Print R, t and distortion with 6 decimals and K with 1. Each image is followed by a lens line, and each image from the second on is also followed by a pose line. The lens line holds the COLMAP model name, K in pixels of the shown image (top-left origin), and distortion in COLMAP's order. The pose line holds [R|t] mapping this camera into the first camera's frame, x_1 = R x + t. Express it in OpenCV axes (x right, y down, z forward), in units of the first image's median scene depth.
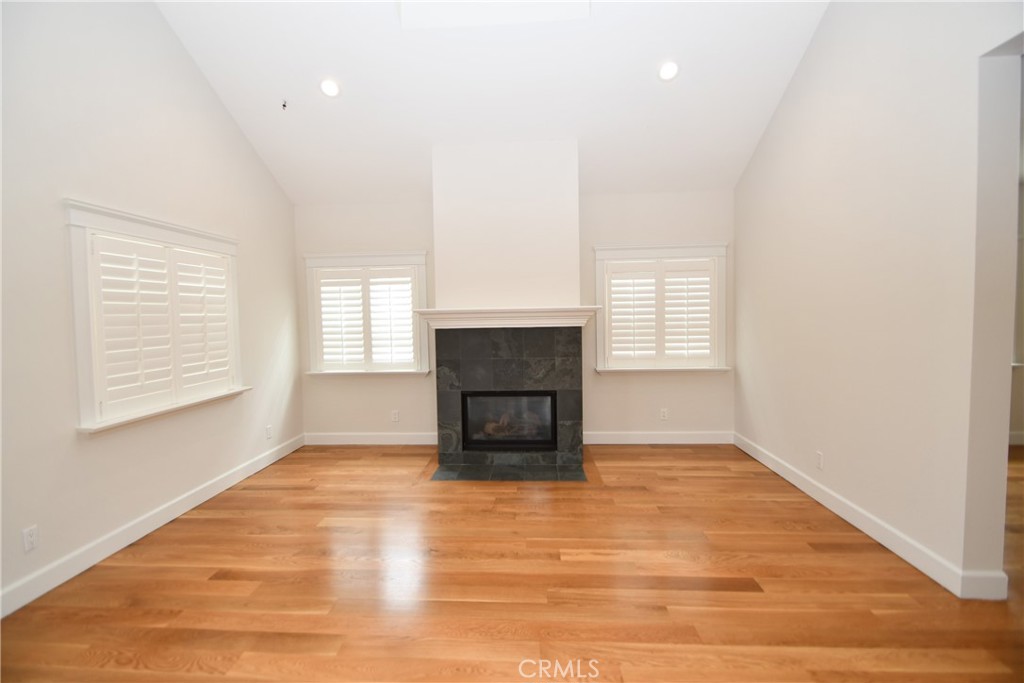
lens RADIAL K [[454.8, 0, 505.6], [0, 454.8, 331.5], [0, 0, 1]] dist [0.002088, -0.008570]
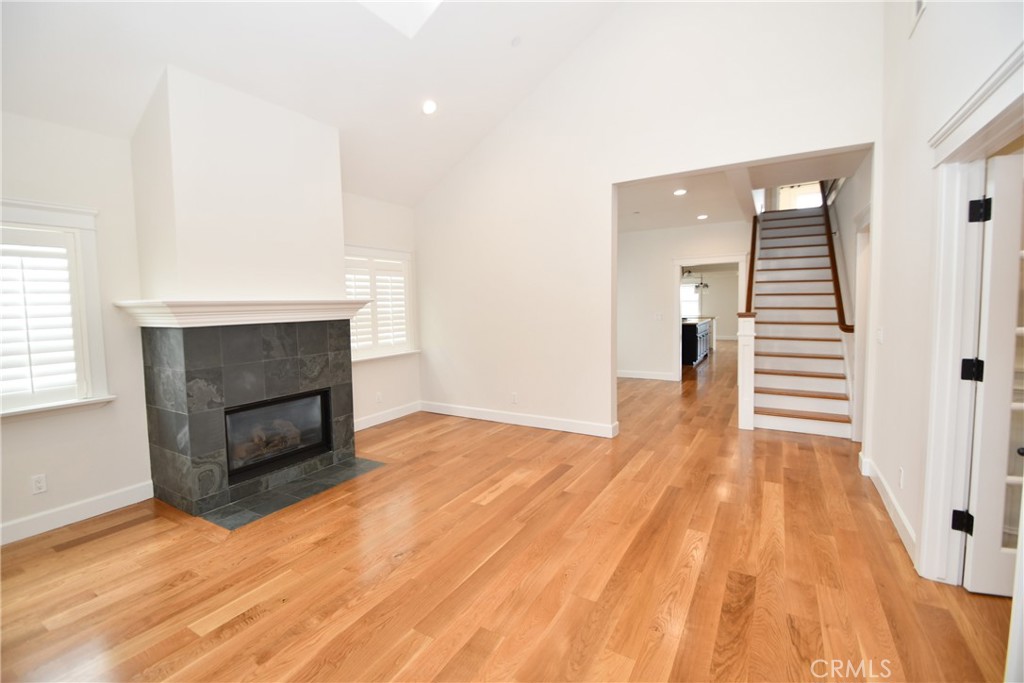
lens RADIAL K [[454.8, 0, 505.6], [0, 454.8, 331.5], [0, 0, 1]] dist [0.002088, -0.008570]
pose [[0.448137, -0.046726, 0.892743, -0.565805], [0.048345, 0.998438, 0.027990, 0.004653], [-0.892657, 0.030617, 0.449696, 0.239699]]
